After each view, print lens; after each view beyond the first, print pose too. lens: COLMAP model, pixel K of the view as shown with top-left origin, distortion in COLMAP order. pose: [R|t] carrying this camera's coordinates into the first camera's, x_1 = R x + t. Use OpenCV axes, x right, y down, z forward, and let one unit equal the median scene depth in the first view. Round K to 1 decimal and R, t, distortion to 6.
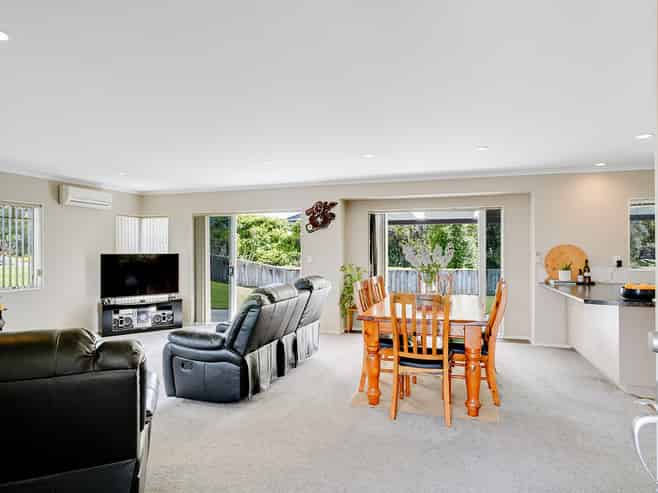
lens RADIAL K [[397.2, 0, 328.4], [0, 397.2, 262.9], [0, 0, 1]] dist [-0.001036, -0.000164]
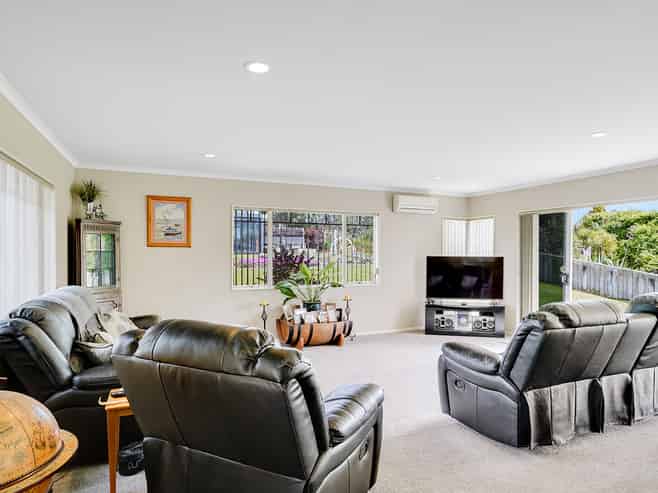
lens RADIAL K [[397.2, 0, 328.4], [0, 397.2, 262.9], [0, 0, 1]] dist [-0.001036, -0.000164]
pose [[0.662291, 0.023721, -0.748871, 0.048878], [-0.029405, 0.999552, 0.005656, -0.002503], [0.748669, 0.018275, 0.662692, 0.098473]]
